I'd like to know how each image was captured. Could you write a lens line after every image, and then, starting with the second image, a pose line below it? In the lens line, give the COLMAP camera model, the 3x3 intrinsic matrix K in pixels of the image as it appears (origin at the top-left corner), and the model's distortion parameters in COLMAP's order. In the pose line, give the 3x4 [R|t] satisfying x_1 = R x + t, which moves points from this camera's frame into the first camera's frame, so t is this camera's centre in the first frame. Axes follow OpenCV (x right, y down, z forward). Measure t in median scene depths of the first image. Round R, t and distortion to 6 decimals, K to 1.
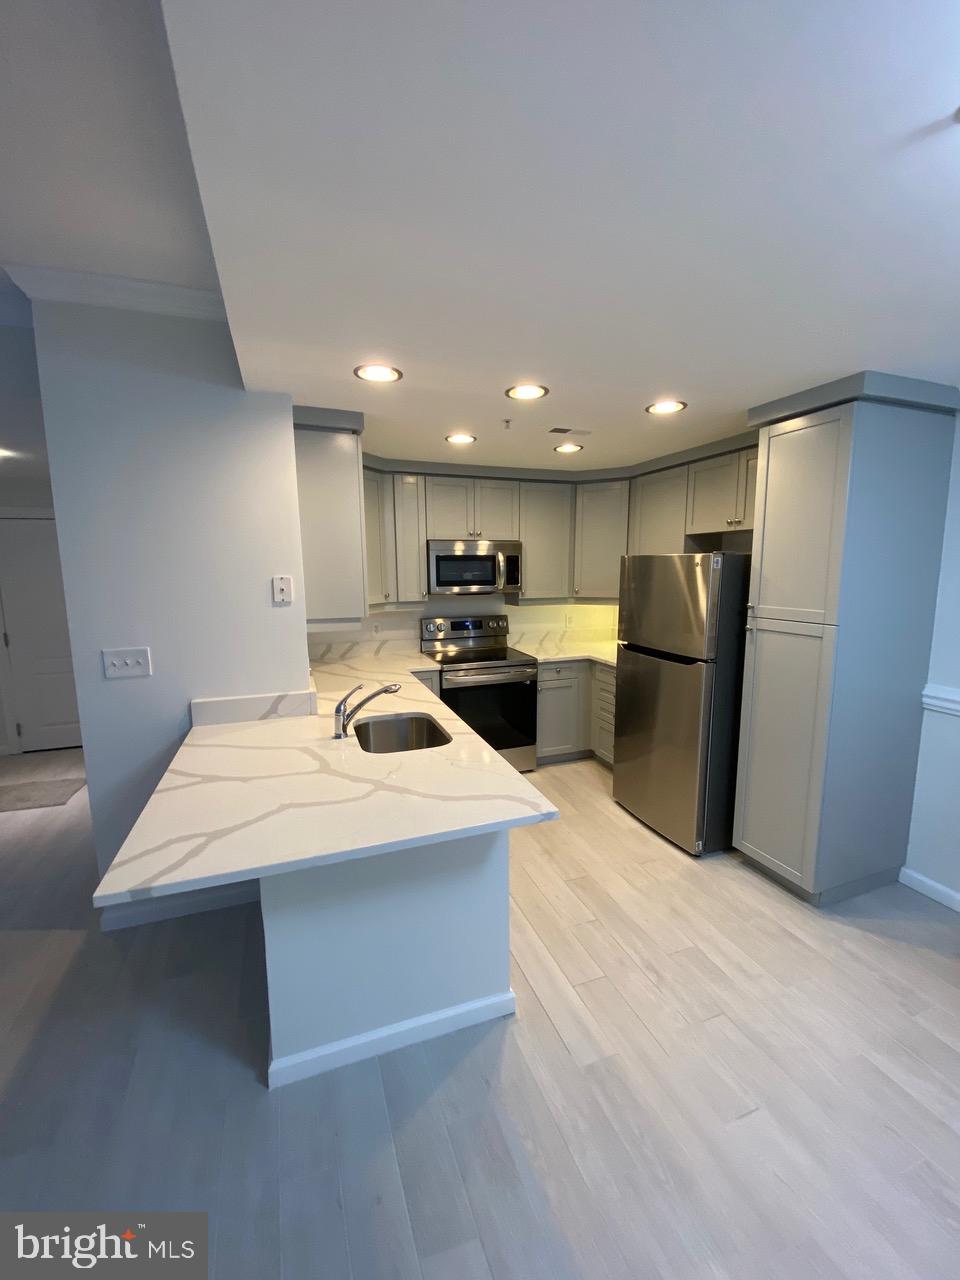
lens RADIAL K [[514.5, 0, 483.4], [0, 514.5, 634.9], [0, 0, 1]] dist [0.000345, -0.000341]
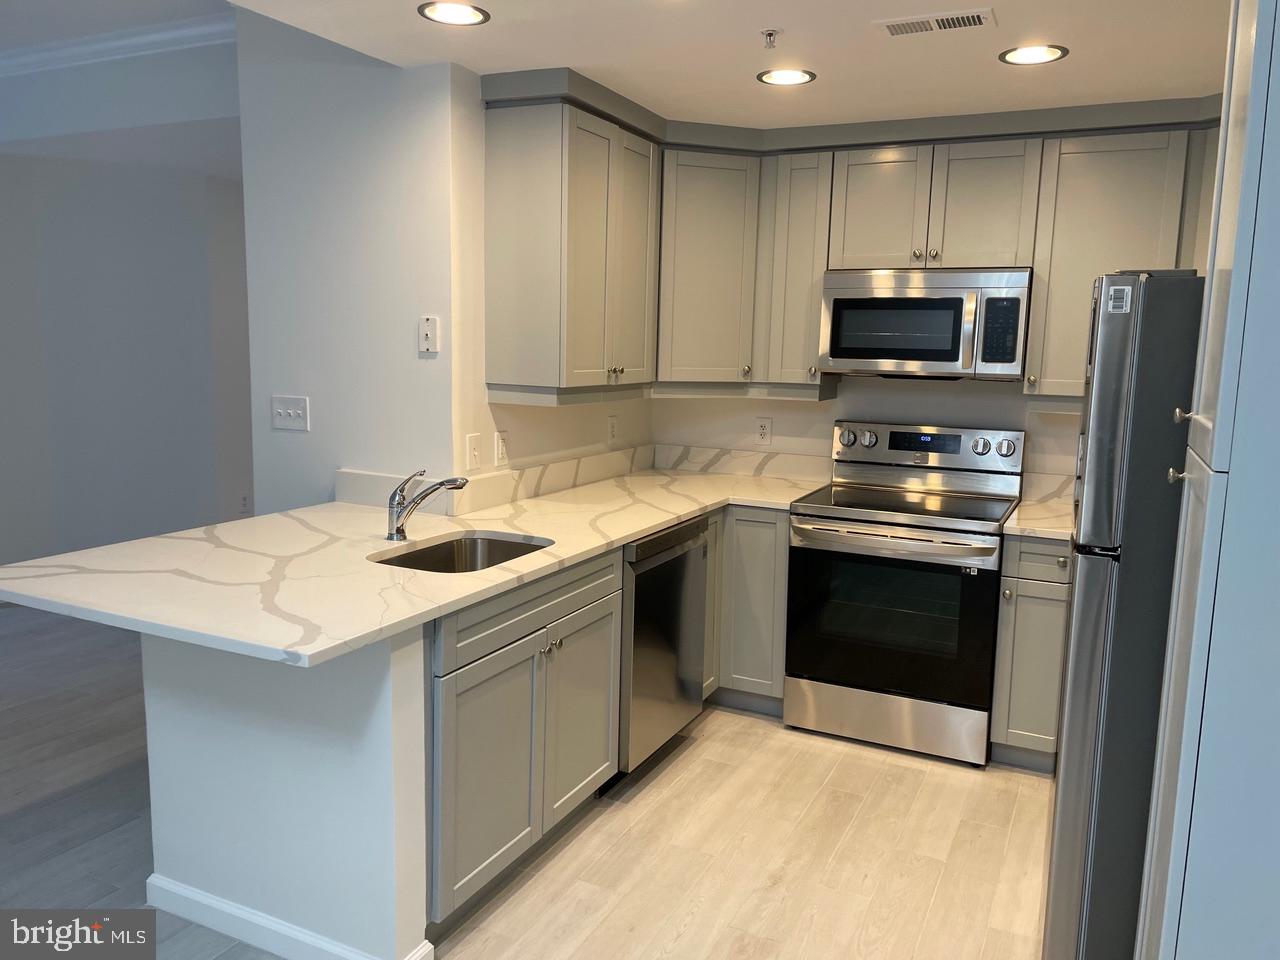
lens RADIAL K [[977.1, 0, 640.0], [0, 977.1, 480.0], [0, 0, 1]] dist [0.022048, -0.004968]
pose [[0.687261, 0.129641, -0.714748, 0.735822], [-0.127971, 0.990165, 0.056547, -0.001880], [0.715049, 0.052604, 0.697092, 0.238550]]
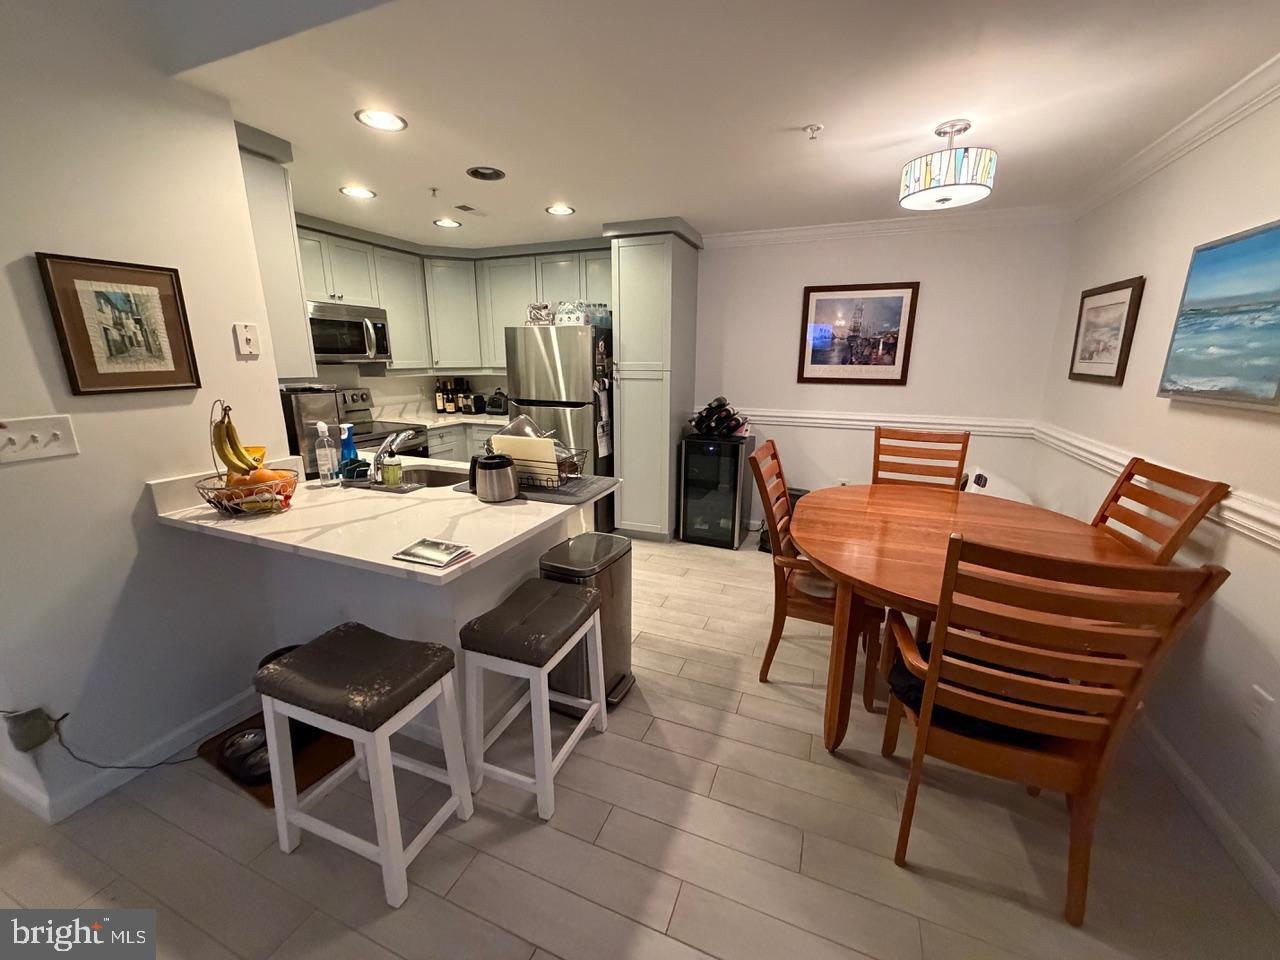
lens RADIAL K [[514.5, 0, 634.3], [0, 514.5, 469.9], [0, 0, 1]] dist [0.000345, -0.000341]
pose [[0.674058, -0.152586, 0.722747, -0.544665], [0.098800, 0.988265, 0.116497, 0.079322], [-0.732041, -0.007118, 0.681223, -0.042748]]
